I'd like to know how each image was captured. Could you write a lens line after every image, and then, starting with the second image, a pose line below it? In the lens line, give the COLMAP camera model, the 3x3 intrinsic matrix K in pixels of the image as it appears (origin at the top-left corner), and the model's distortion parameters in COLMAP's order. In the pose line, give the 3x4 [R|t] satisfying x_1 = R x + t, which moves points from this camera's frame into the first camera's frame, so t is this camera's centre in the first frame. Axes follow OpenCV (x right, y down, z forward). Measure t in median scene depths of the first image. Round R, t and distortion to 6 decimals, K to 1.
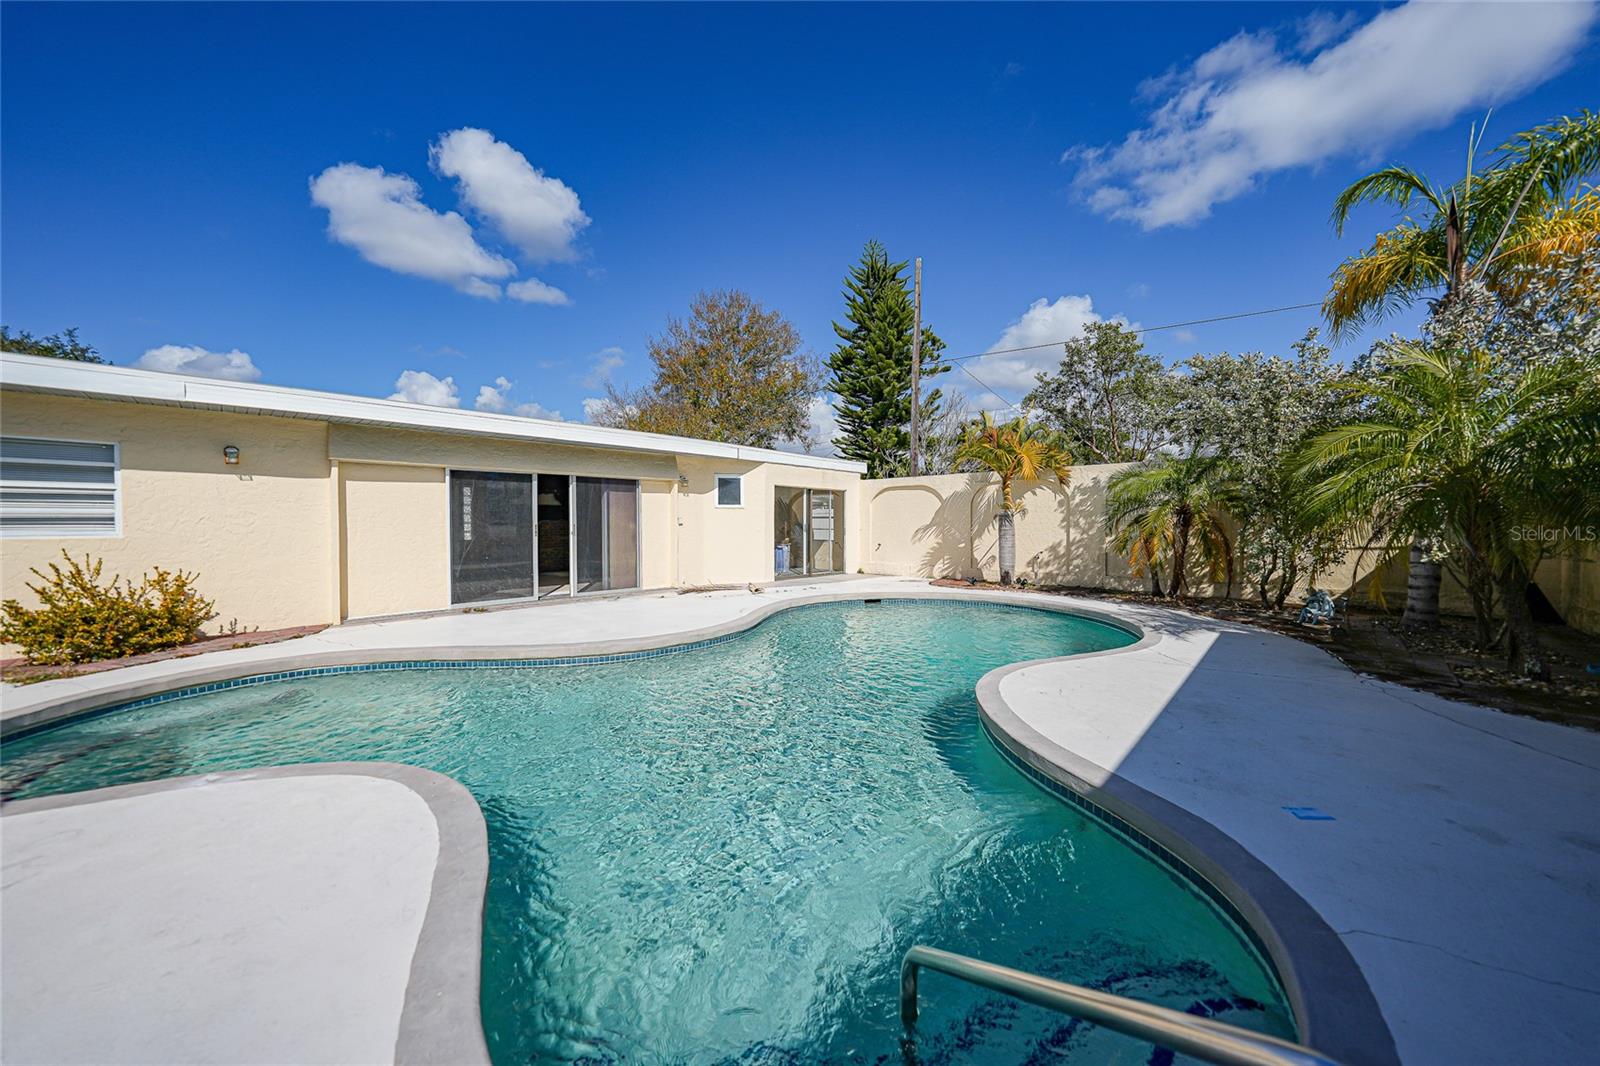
lens RADIAL K [[561.4, 0, 794.2], [0, 561.4, 528.0], [0, 0, 1]] dist [-0.022479, 0.005160]
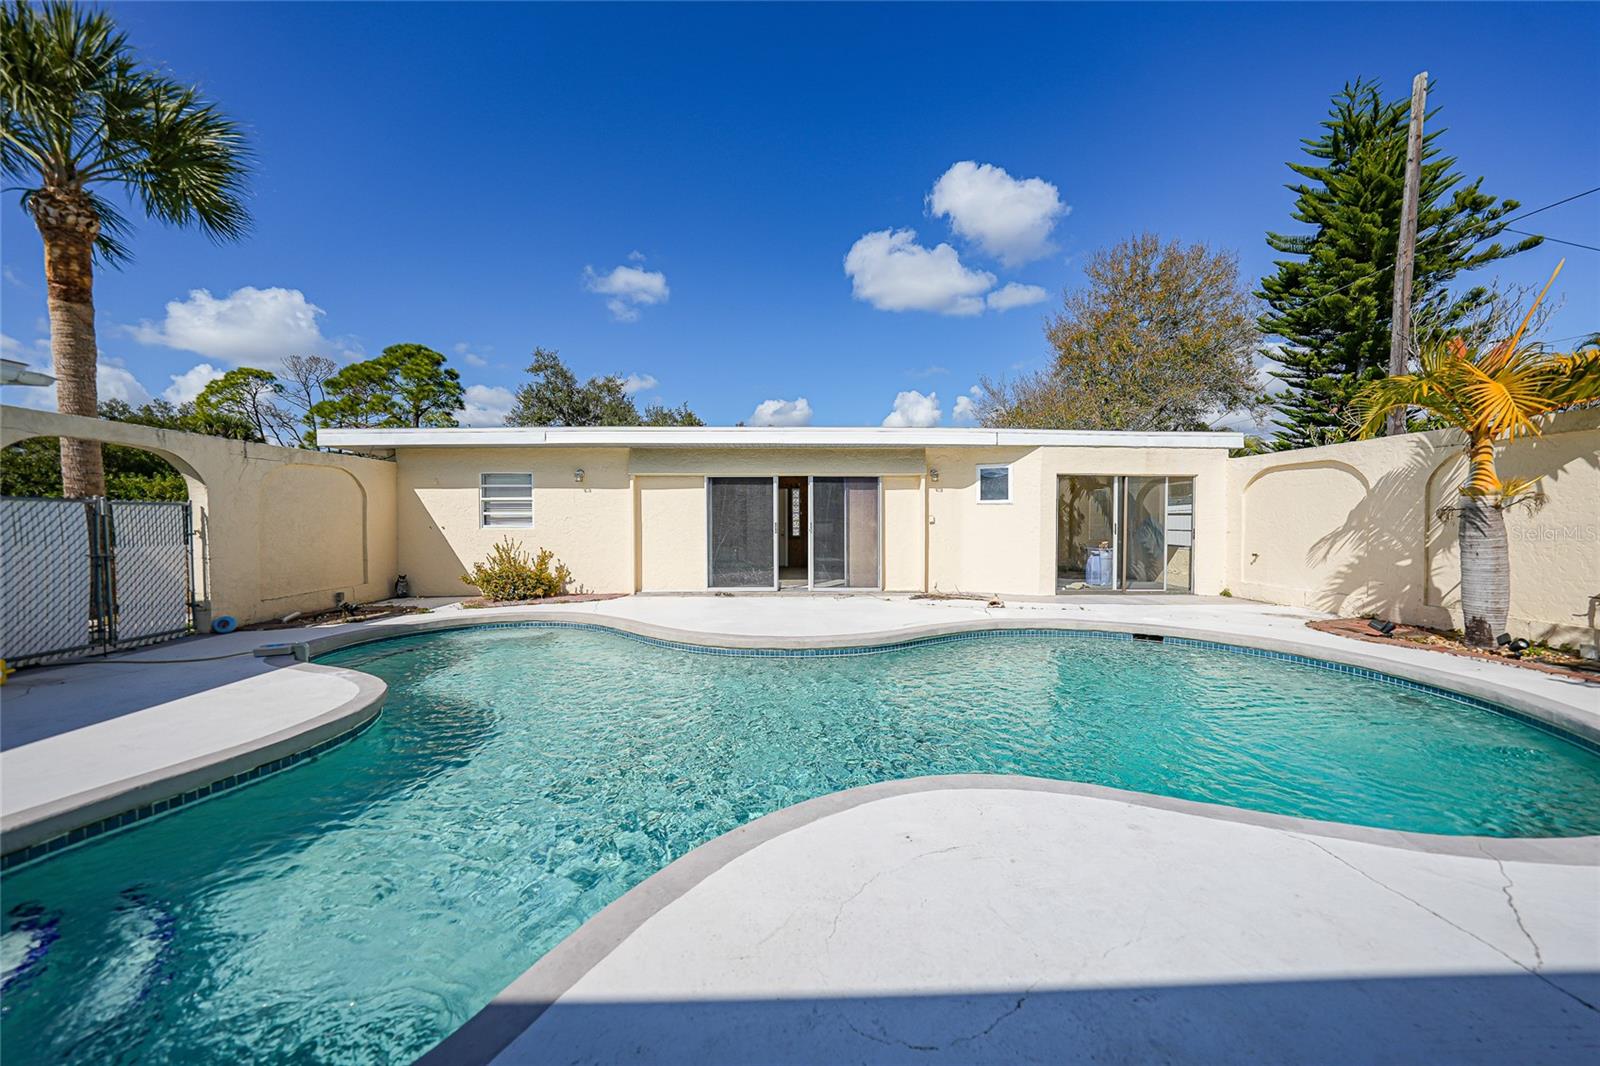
lens RADIAL K [[561.4, 0, 794.2], [0, 561.4, 528.0], [0, 0, 1]] dist [-0.022479, 0.005160]
pose [[0.704019, 0.012674, -0.710068, 0.292815], [-0.008816, 0.999920, 0.009107, -0.004532], [0.710126, -0.000151, 0.704075, 0.201483]]
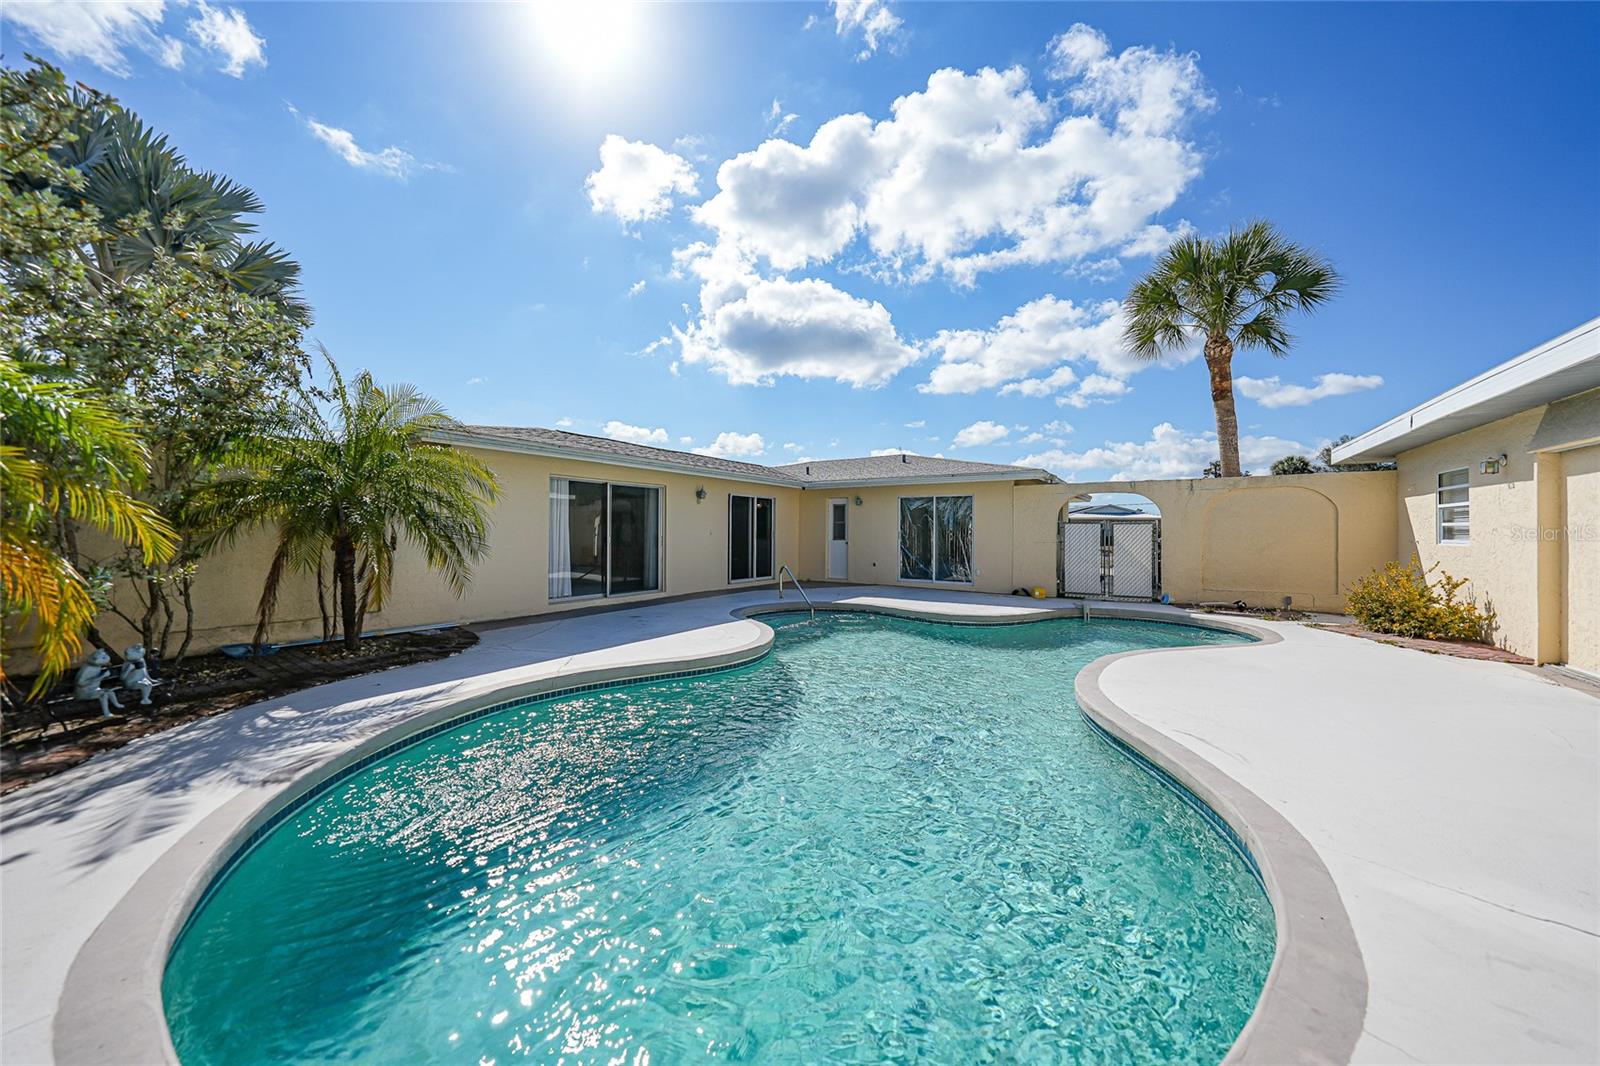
lens RADIAL K [[564.6, 0, 806.2], [0, 564.6, 530.4], [0, 0, 1]] dist [-0.014123, 0.000432]
pose [[-0.981304, 0.001273, -0.192458, 0.218154], [-0.000094, 0.999975, 0.007091, -0.012902], [0.192462, 0.006977, -0.981280, 1.031395]]
